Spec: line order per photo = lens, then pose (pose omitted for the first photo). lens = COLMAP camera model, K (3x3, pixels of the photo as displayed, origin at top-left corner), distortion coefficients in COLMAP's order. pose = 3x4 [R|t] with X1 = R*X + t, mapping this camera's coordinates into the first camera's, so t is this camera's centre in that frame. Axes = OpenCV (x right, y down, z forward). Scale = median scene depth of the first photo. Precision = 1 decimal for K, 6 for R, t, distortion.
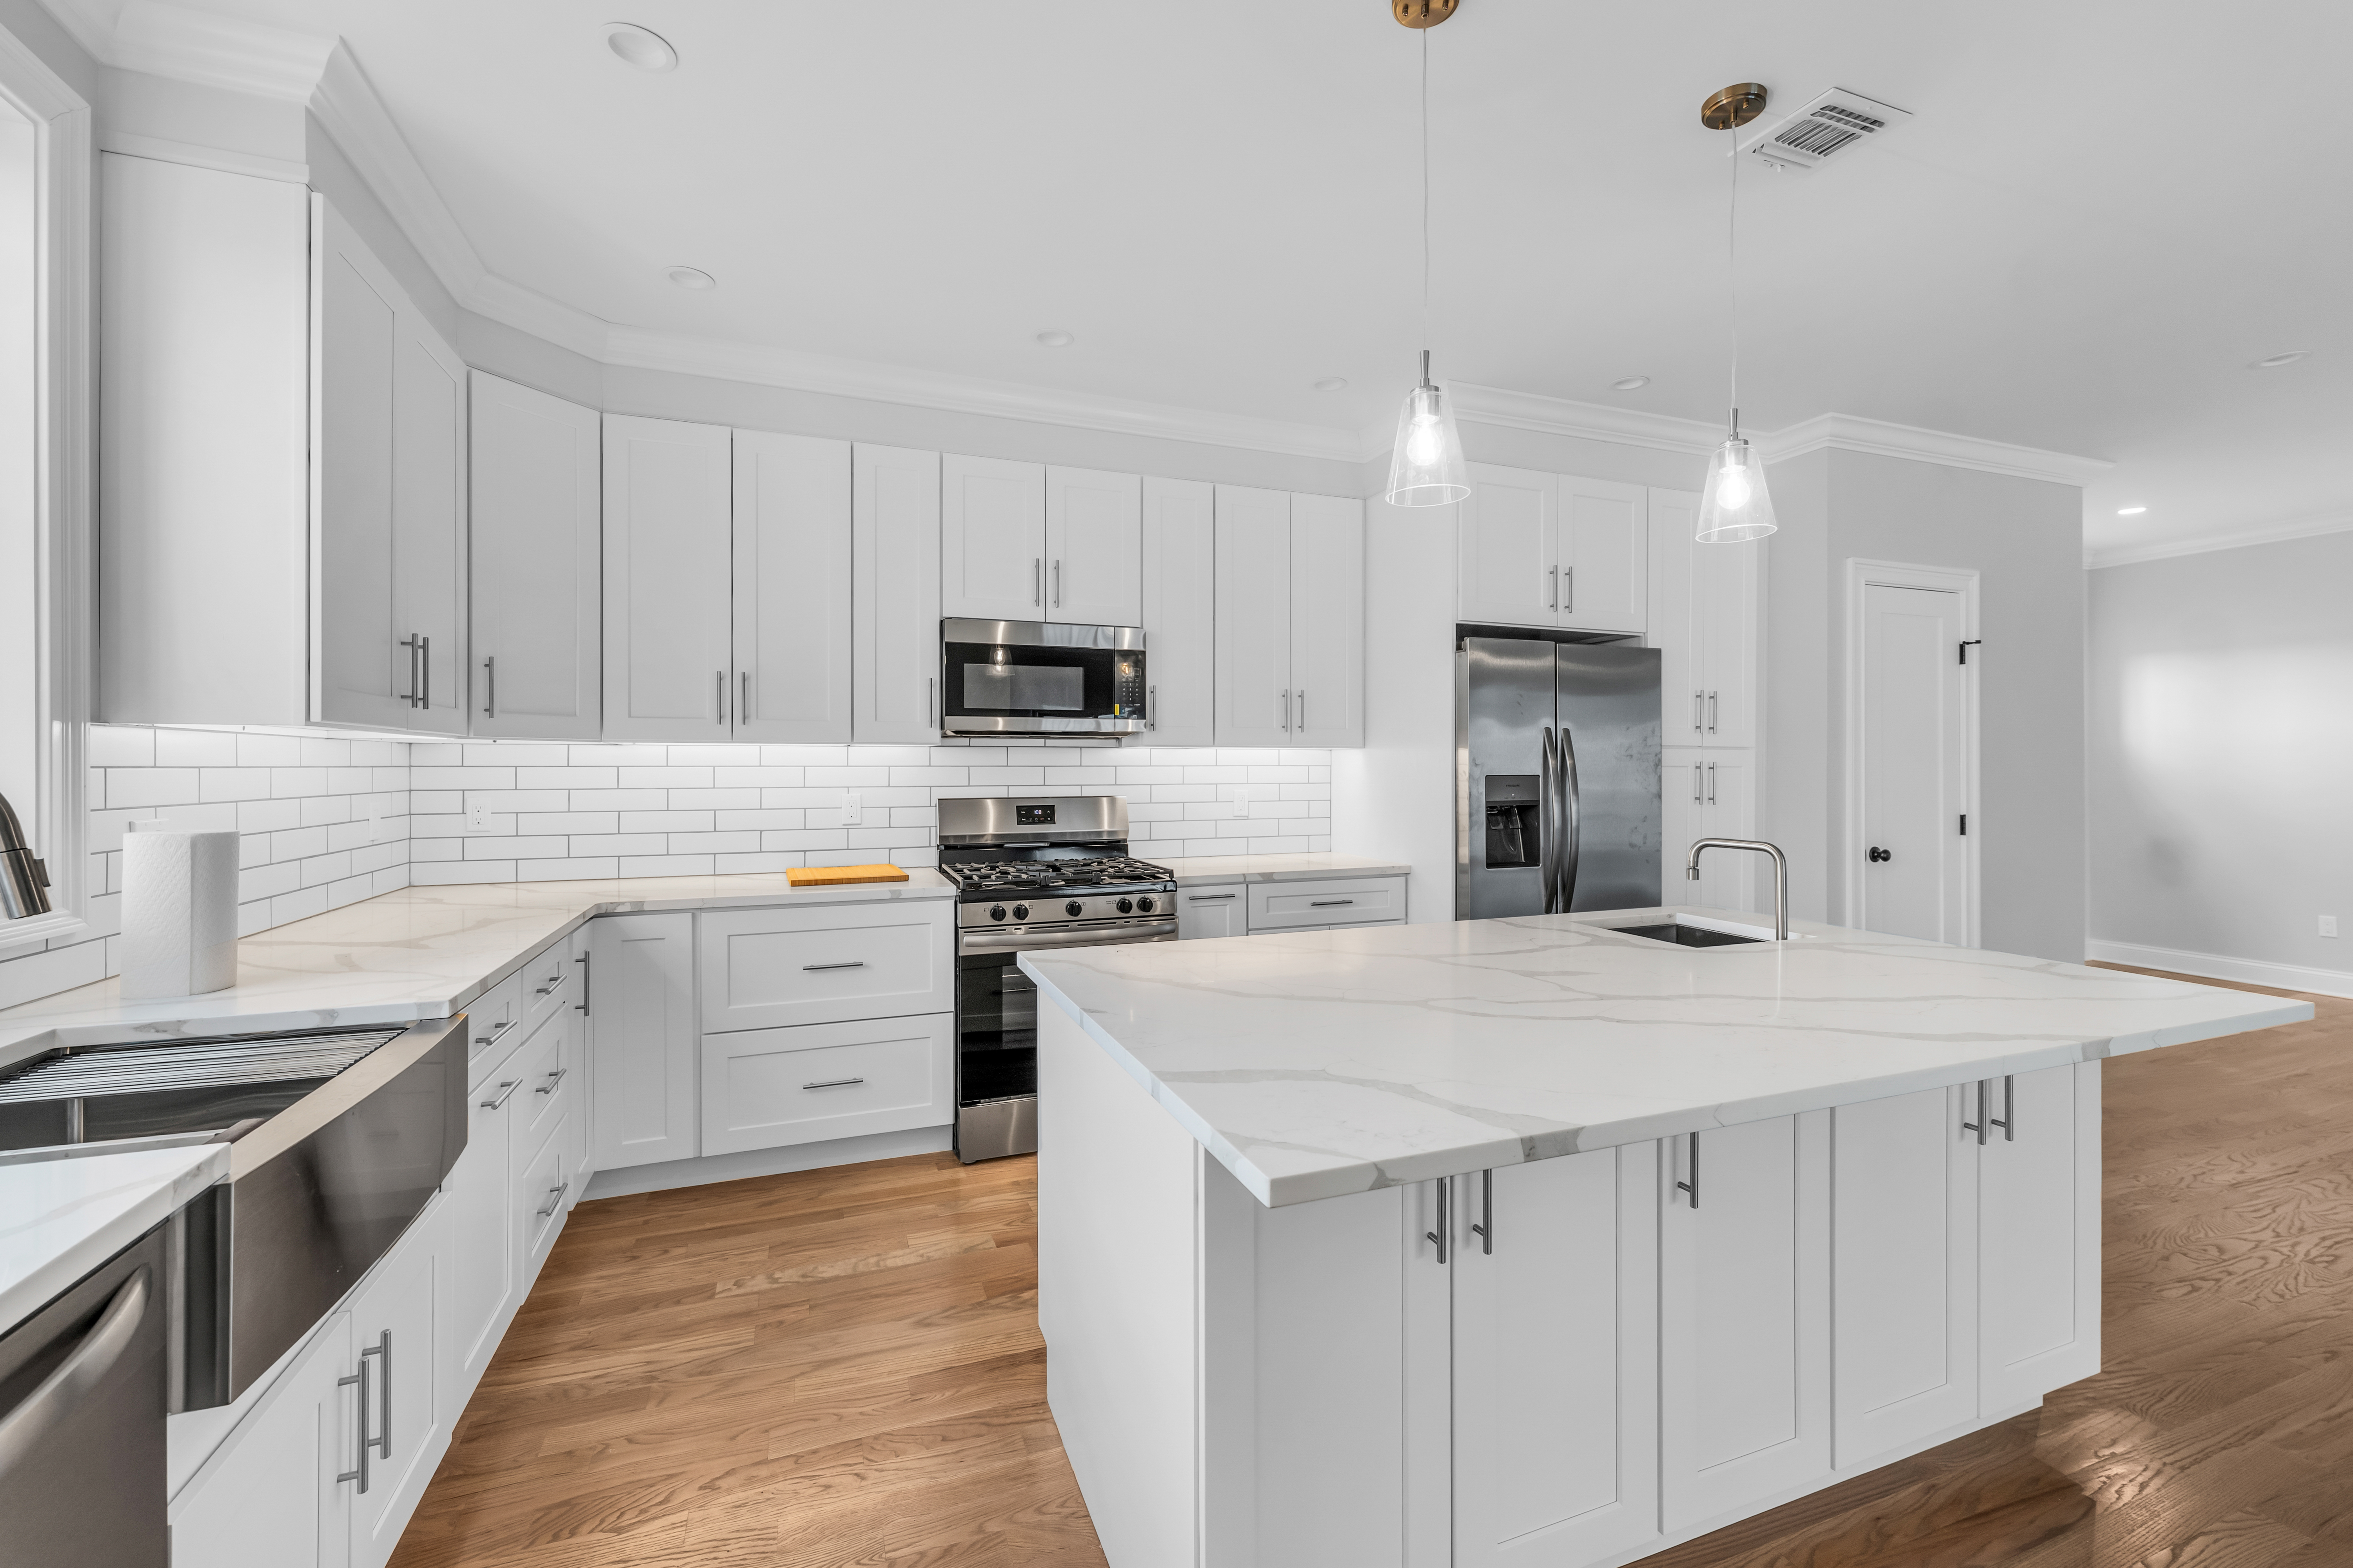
lens RADIAL K [[984.8, 0, 1188.5], [0, 984.8, 763.2], [0, 0, 1]] dist [-0.000179, 0.000131]
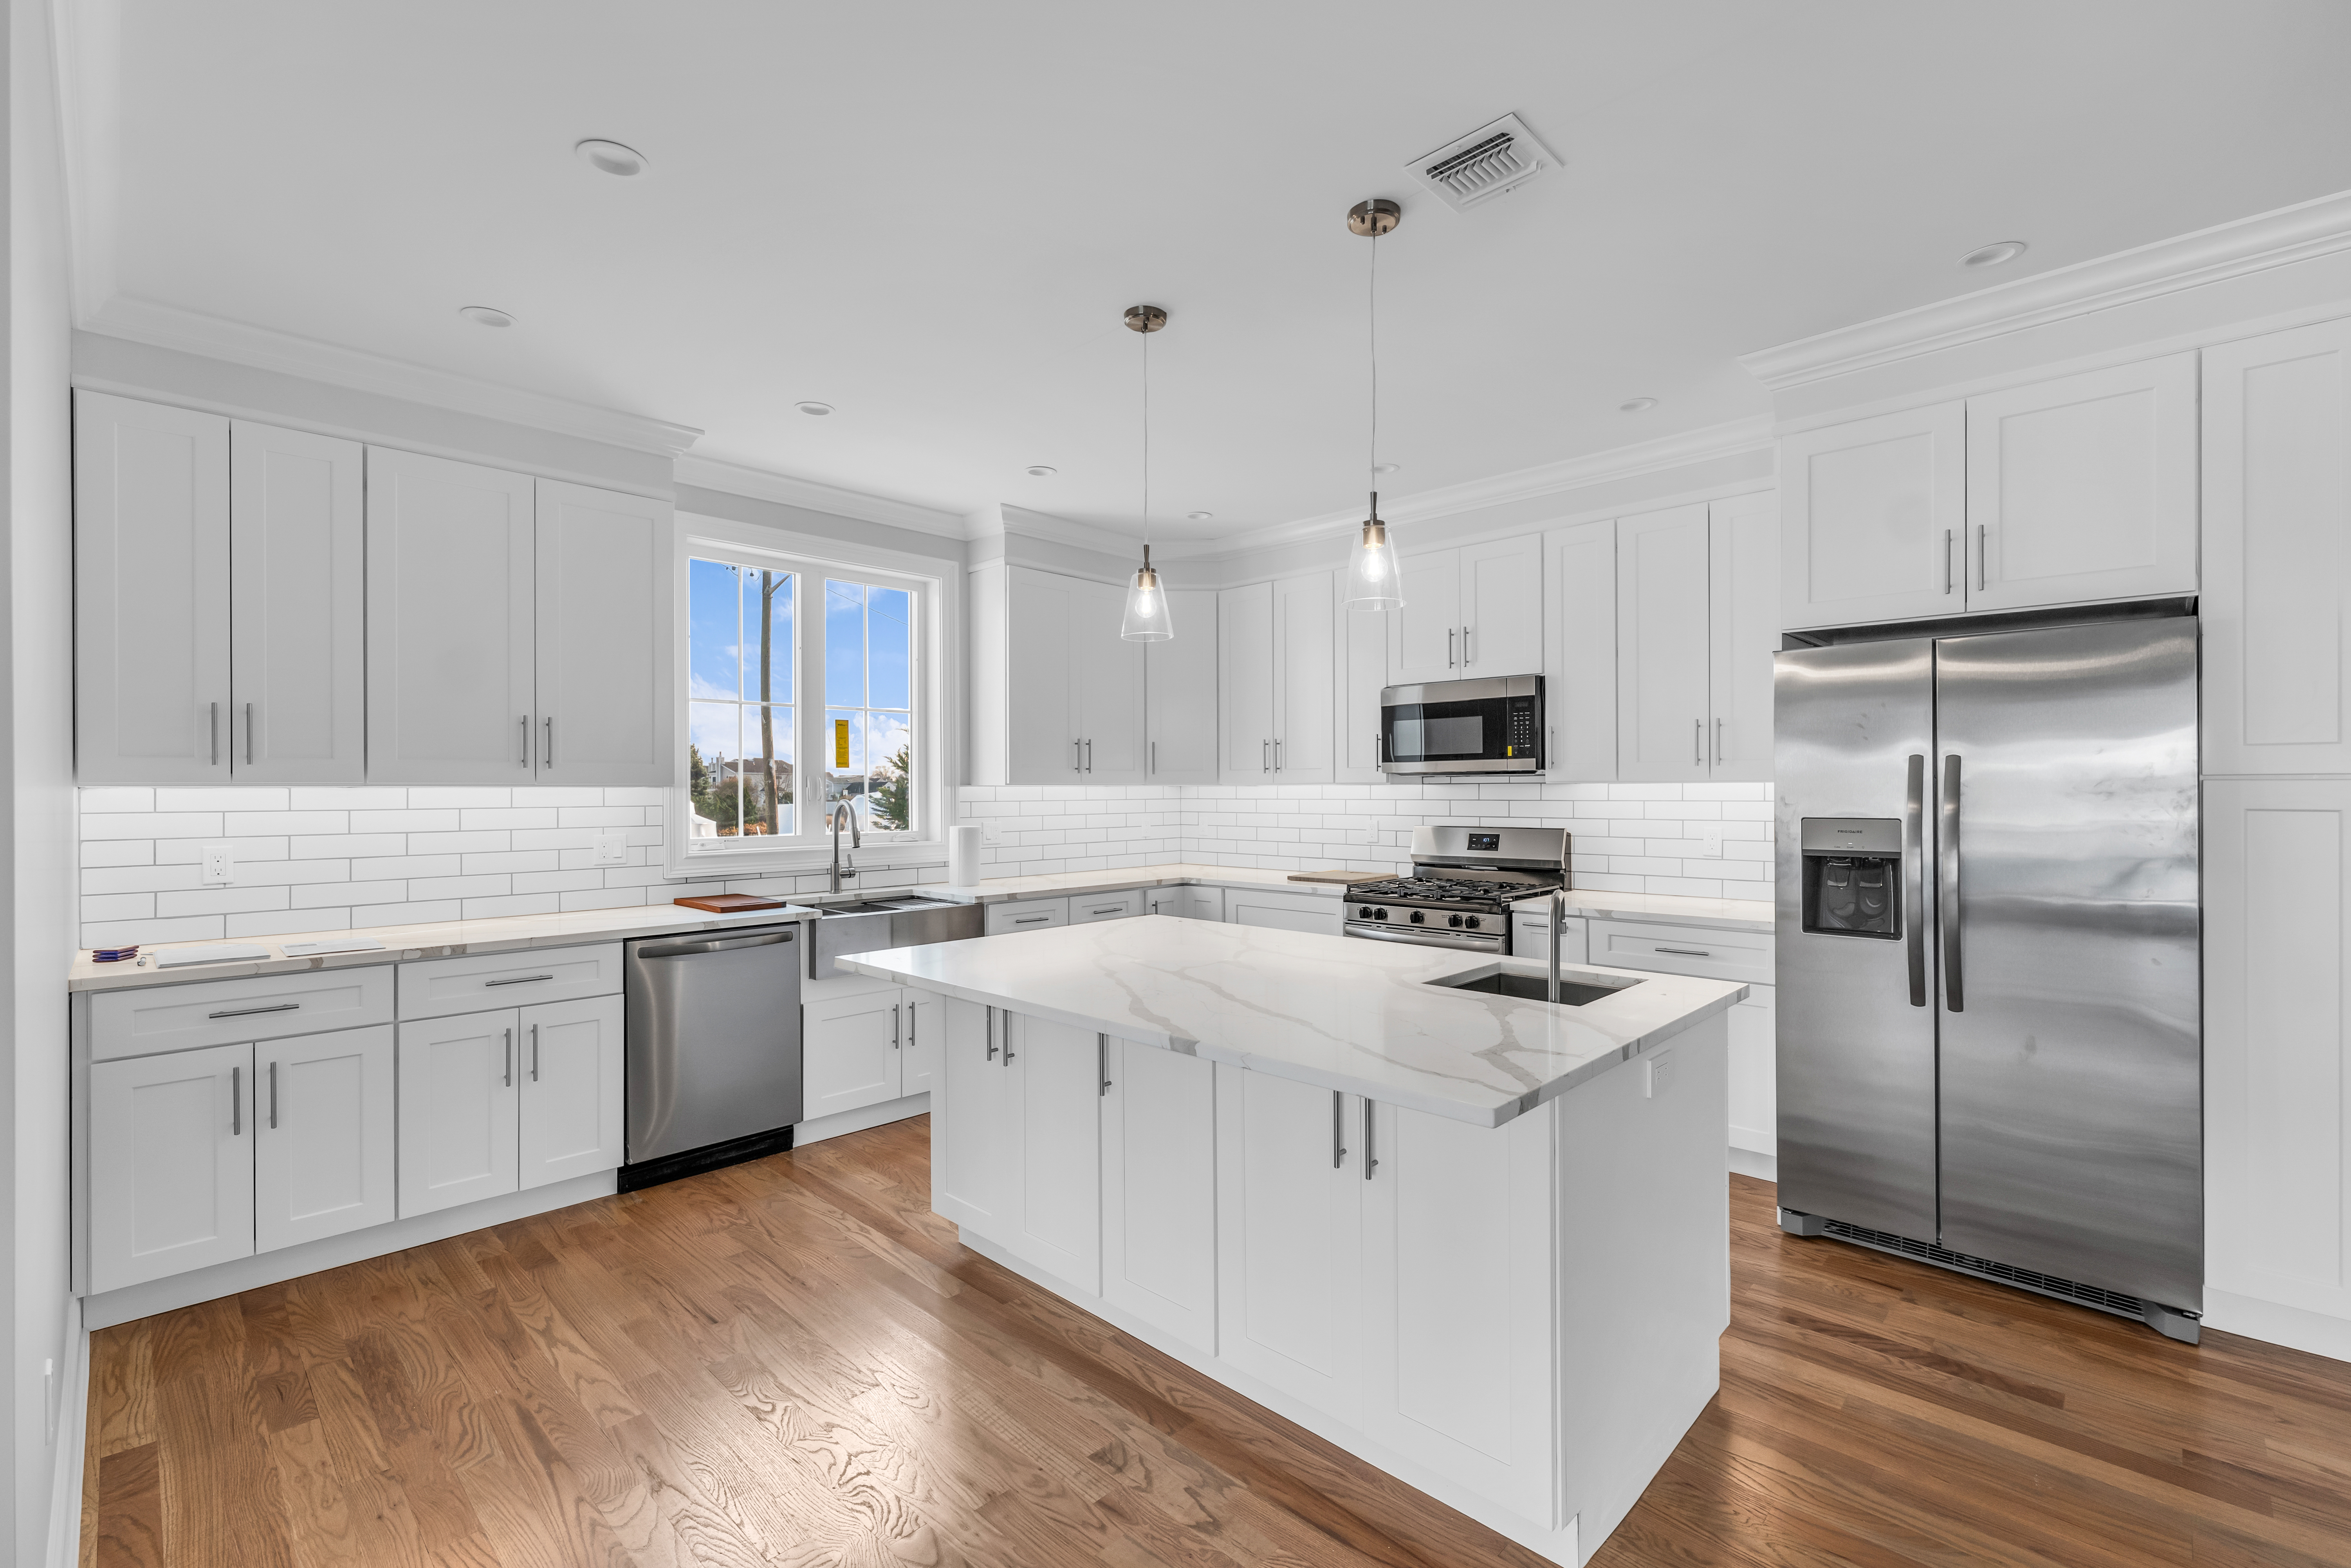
lens RADIAL K [[1035.4, 0, 1195.5], [0, 1035.4, 784.2], [0, 0, 1]] dist [0.000359, -0.001205]
pose [[0.415135, -0.005548, -0.909743, 0.863114], [0.006838, 0.999972, -0.002978, -0.015742], [0.909734, -0.004984, 0.415162, 0.188196]]
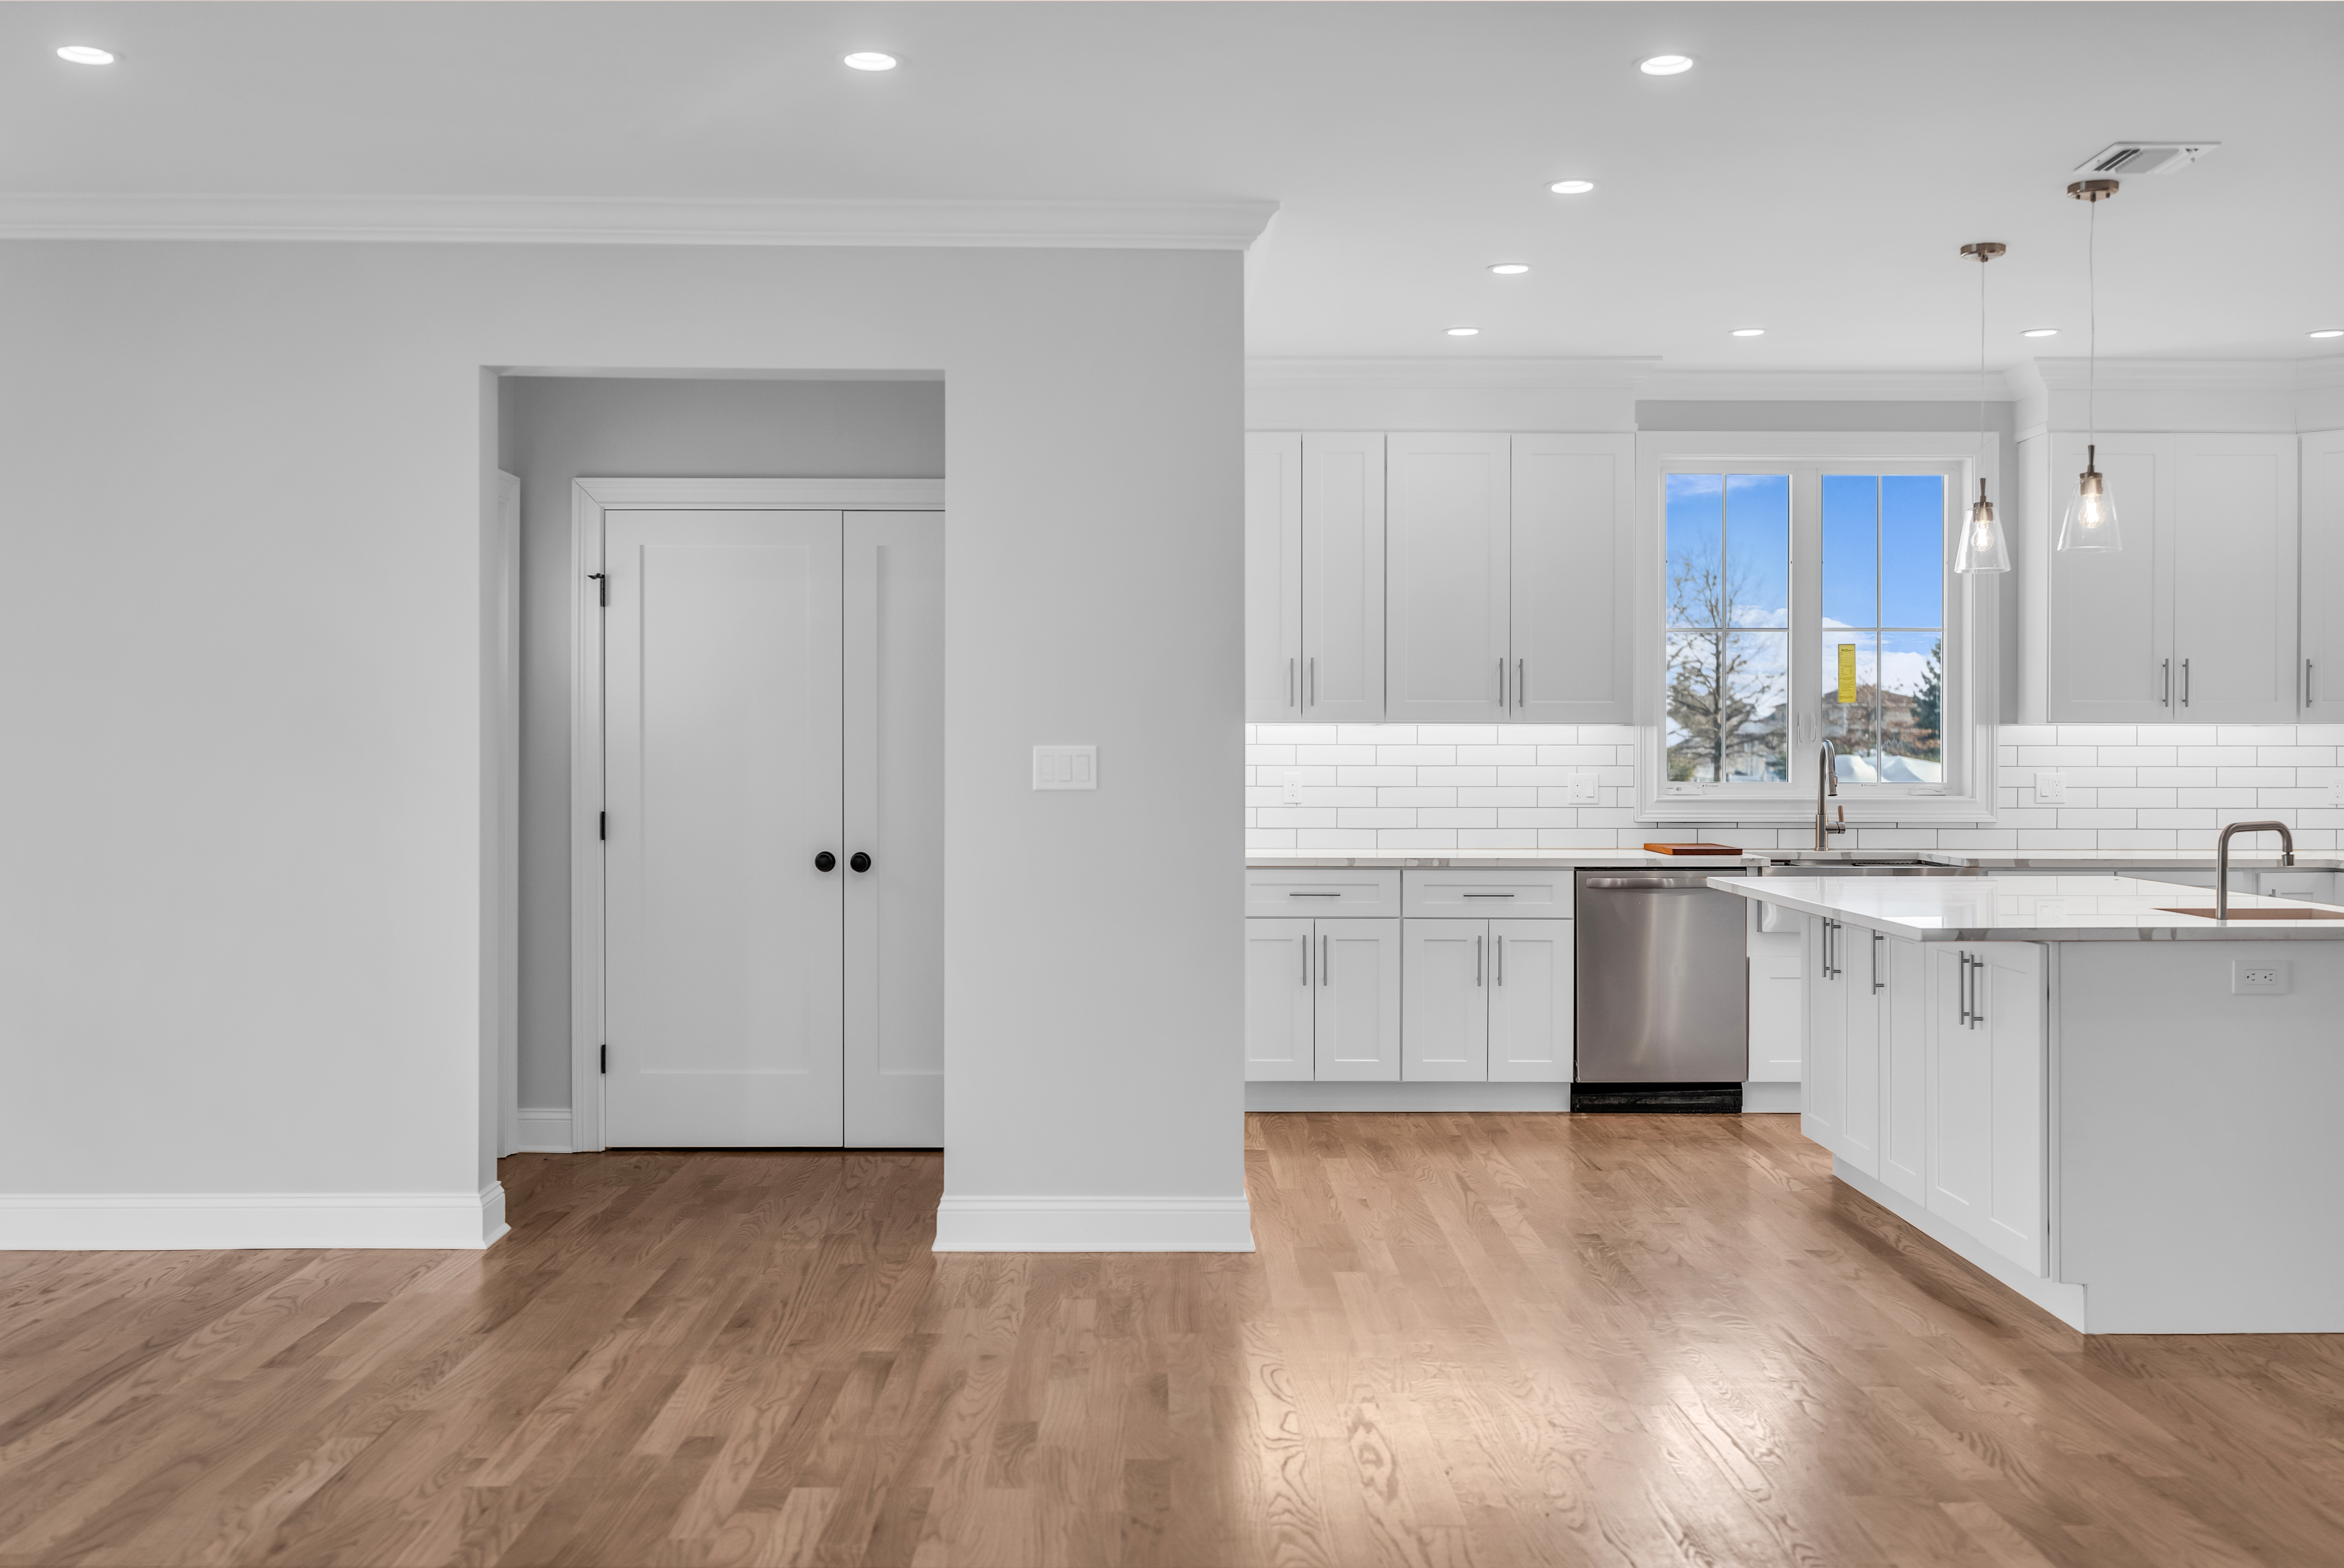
lens RADIAL K [[2287.0, 0, 1174.1], [0, 2287.0, 774.5], [0, 0, 1]] dist [0.018041, 0.000000]
pose [[-0.362505, 0.012632, -0.931896, 1.966416], [0.001579, 0.999915, 0.012940, -0.000699], [0.931980, 0.003219, -0.362494, 0.540484]]
